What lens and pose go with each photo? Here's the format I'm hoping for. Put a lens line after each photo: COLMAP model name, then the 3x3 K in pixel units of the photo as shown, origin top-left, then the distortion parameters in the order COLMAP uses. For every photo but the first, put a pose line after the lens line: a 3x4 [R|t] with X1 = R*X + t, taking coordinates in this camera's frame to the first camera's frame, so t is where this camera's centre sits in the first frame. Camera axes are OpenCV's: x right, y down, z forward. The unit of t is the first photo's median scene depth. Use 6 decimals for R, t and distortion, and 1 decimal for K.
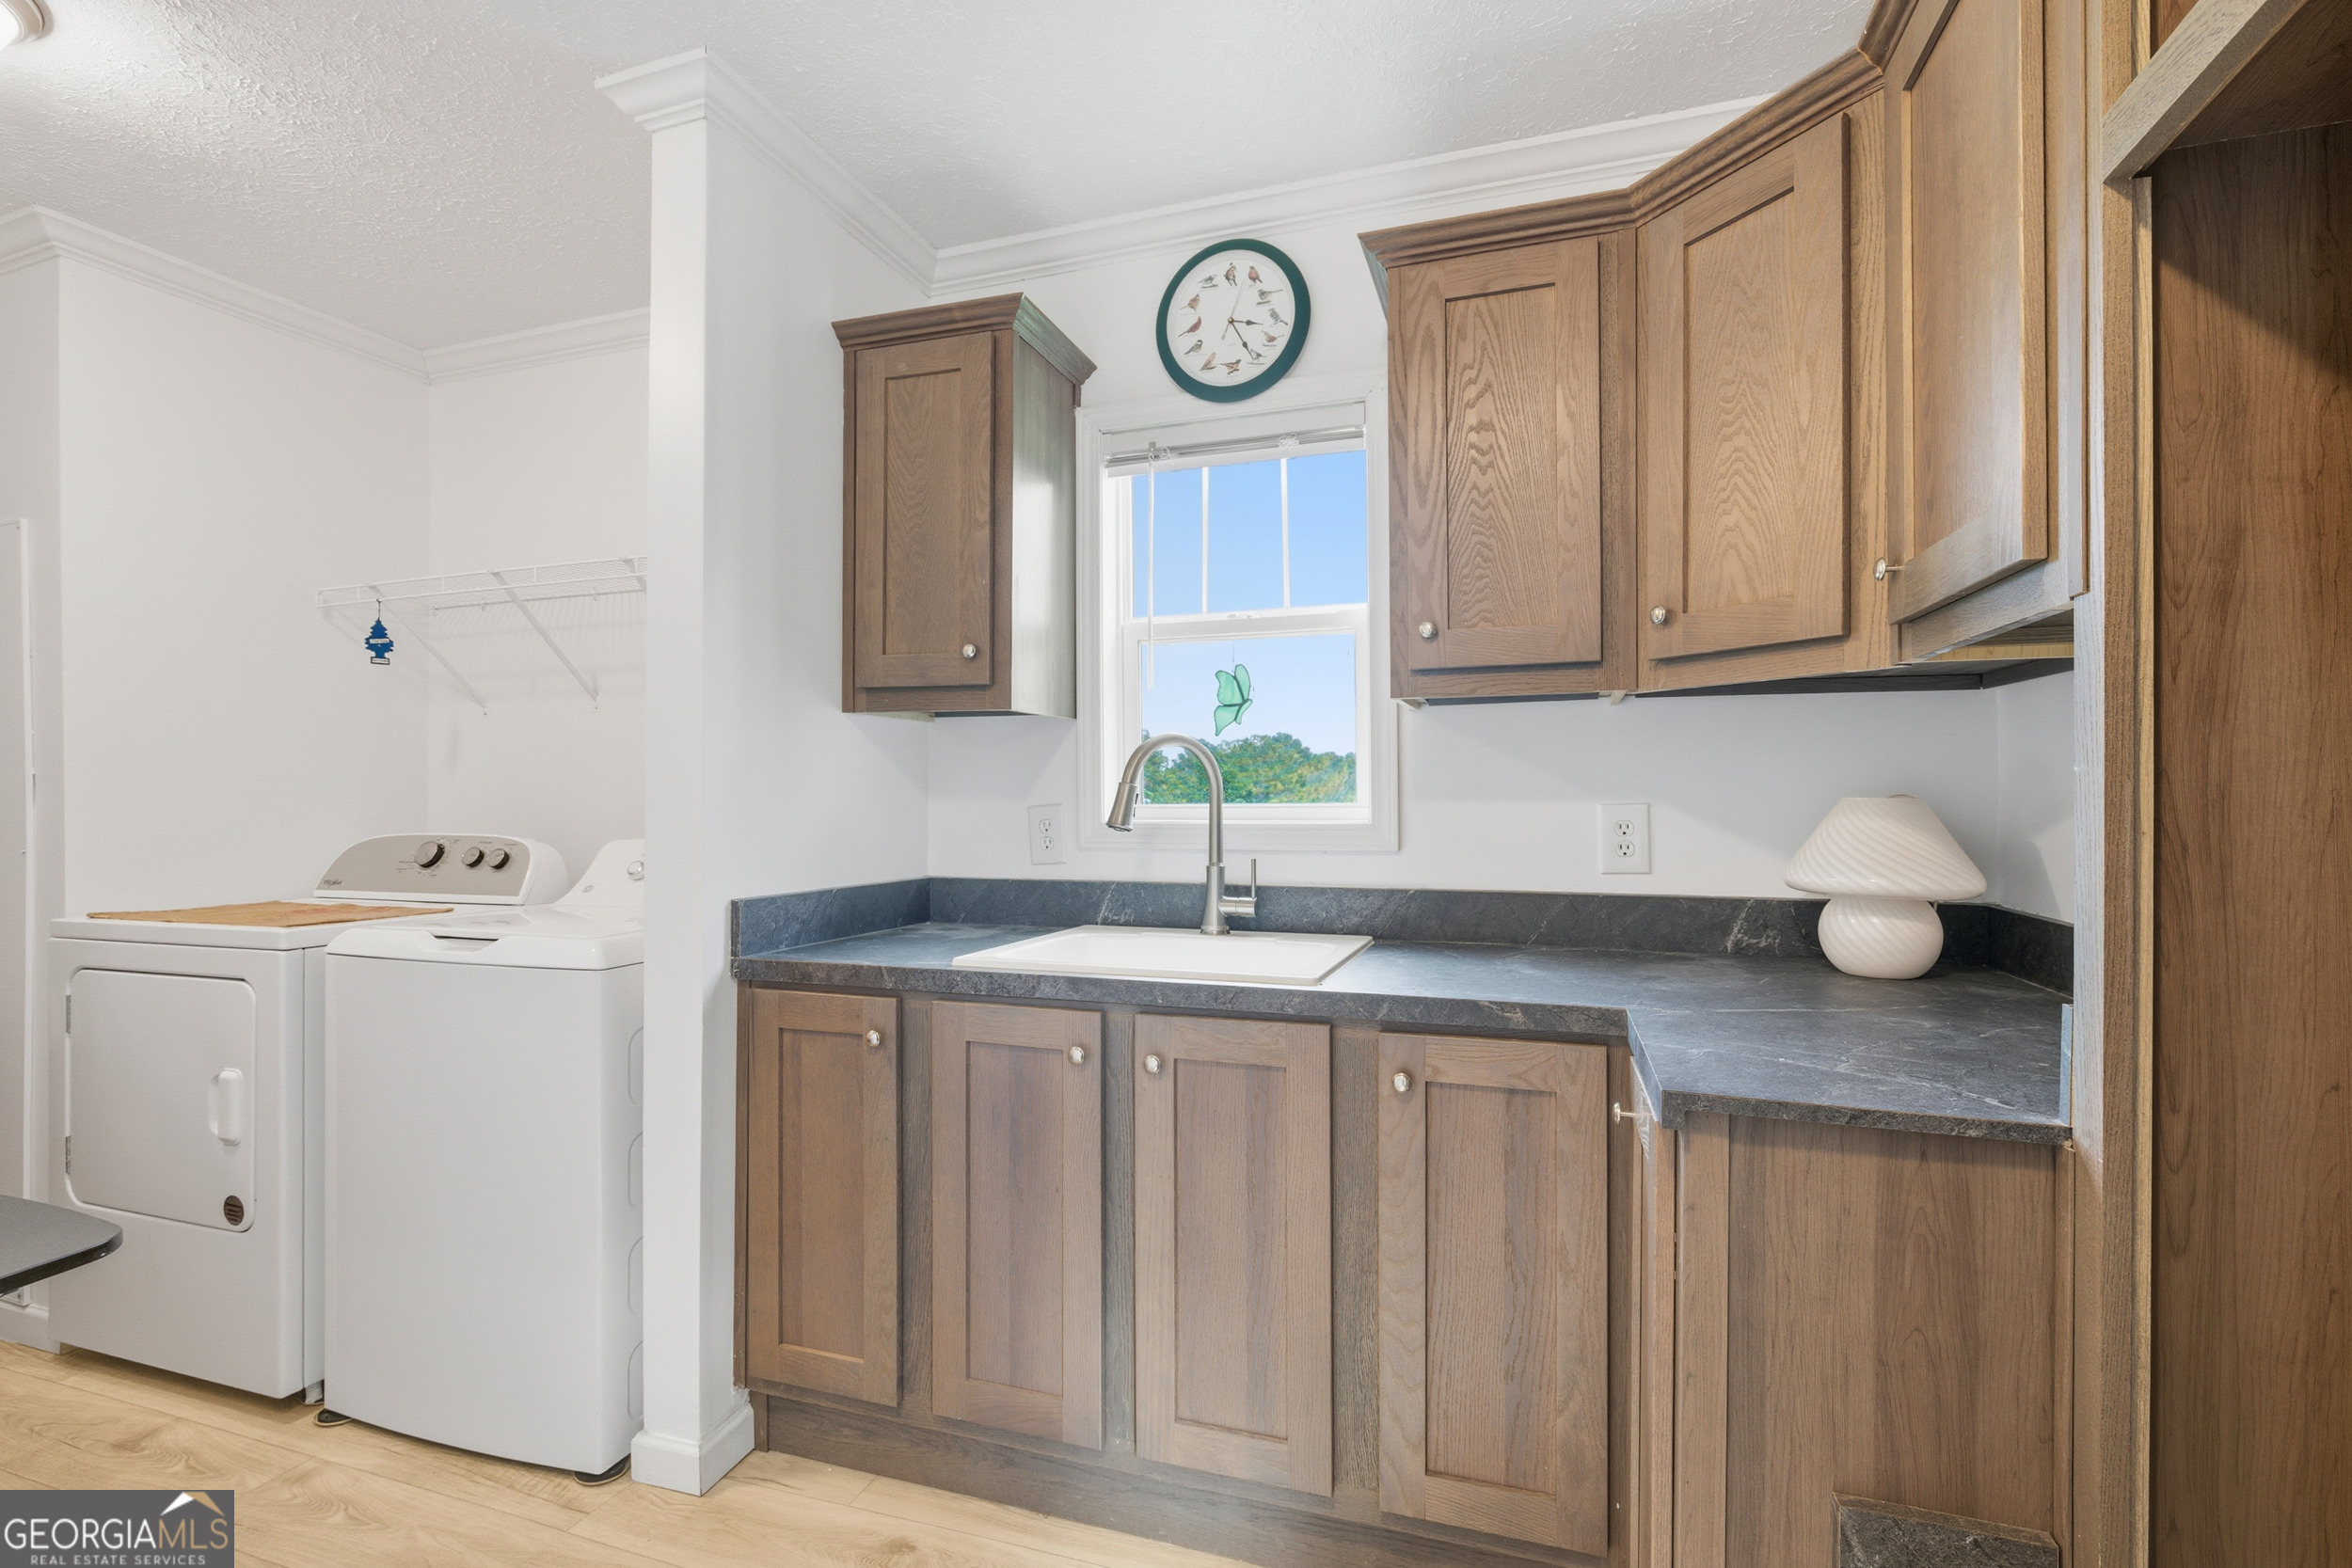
lens RADIAL K [[1061.8, 0, 1176.7], [0, 1061.8, 795.7], [0, 0, 1]] dist [-0.005053, 0.000368]
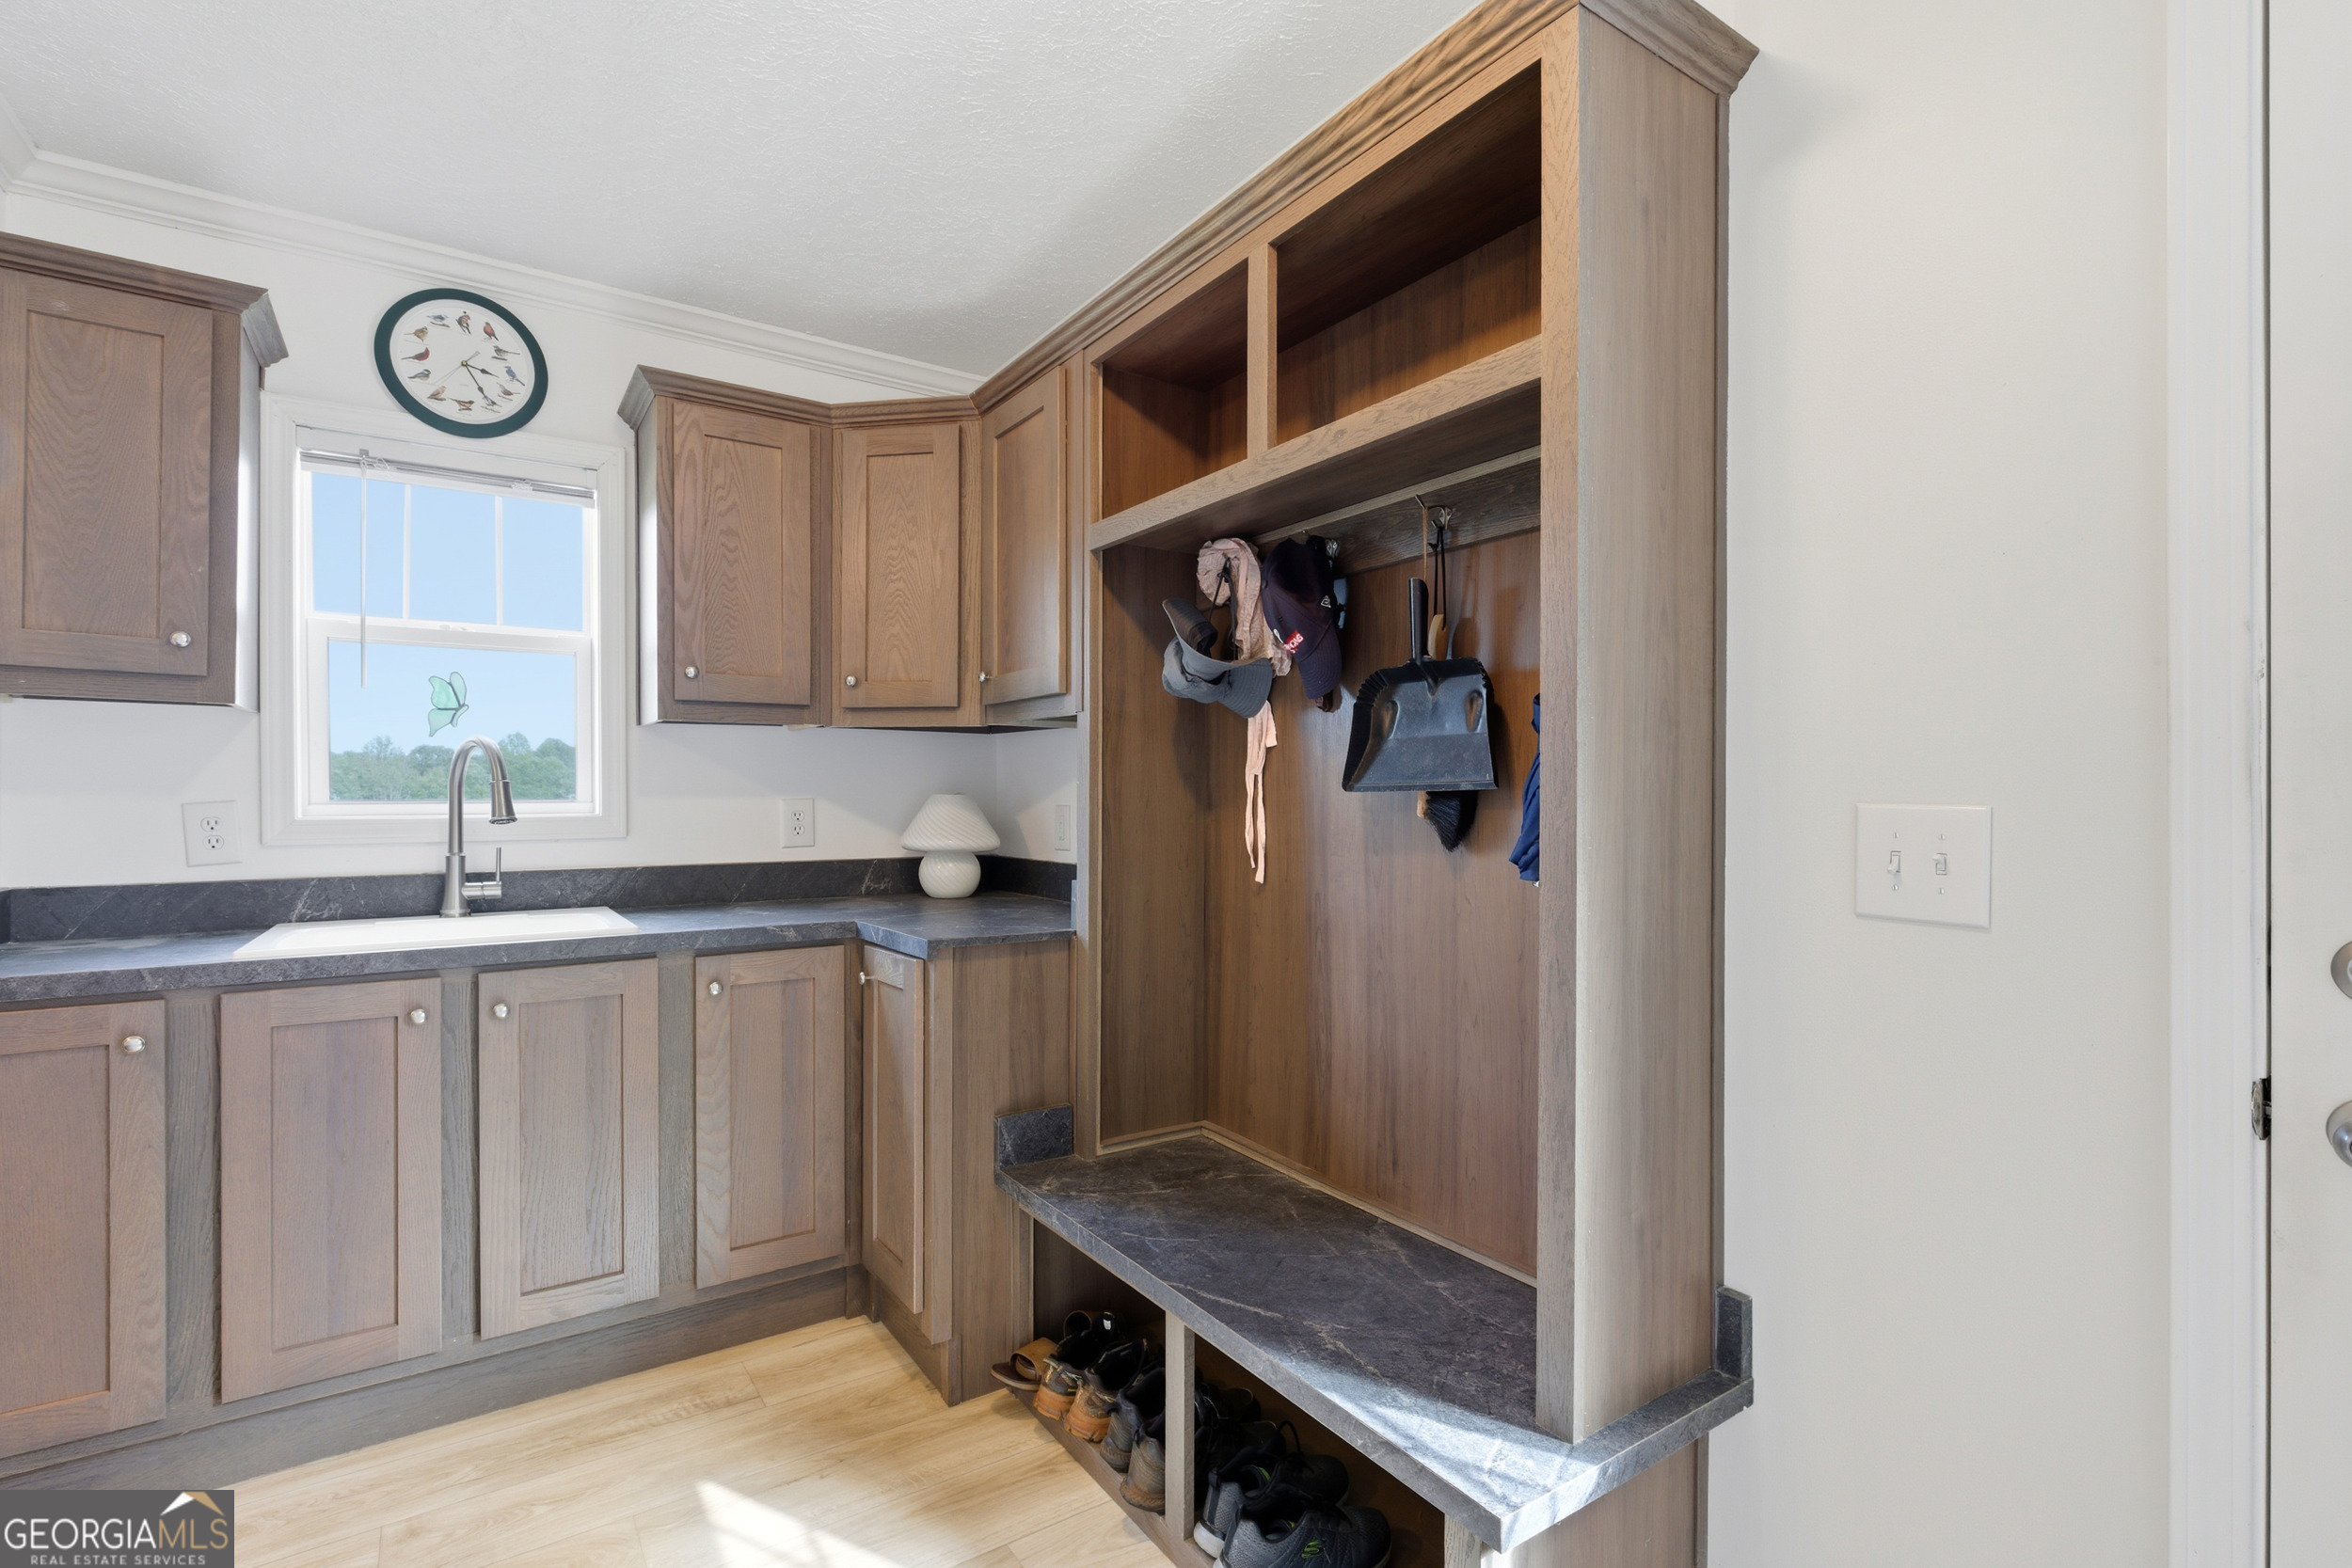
lens RADIAL K [[1061.8, 0, 1176.7], [0, 1061.8, 795.7], [0, 0, 1]] dist [-0.005053, 0.000368]
pose [[0.600745, 0.000181, 0.799441, -0.479252], [-0.001729, 0.999998, 0.001073, 0.001197], [-0.799439, -0.002027, 0.600744, -0.322818]]
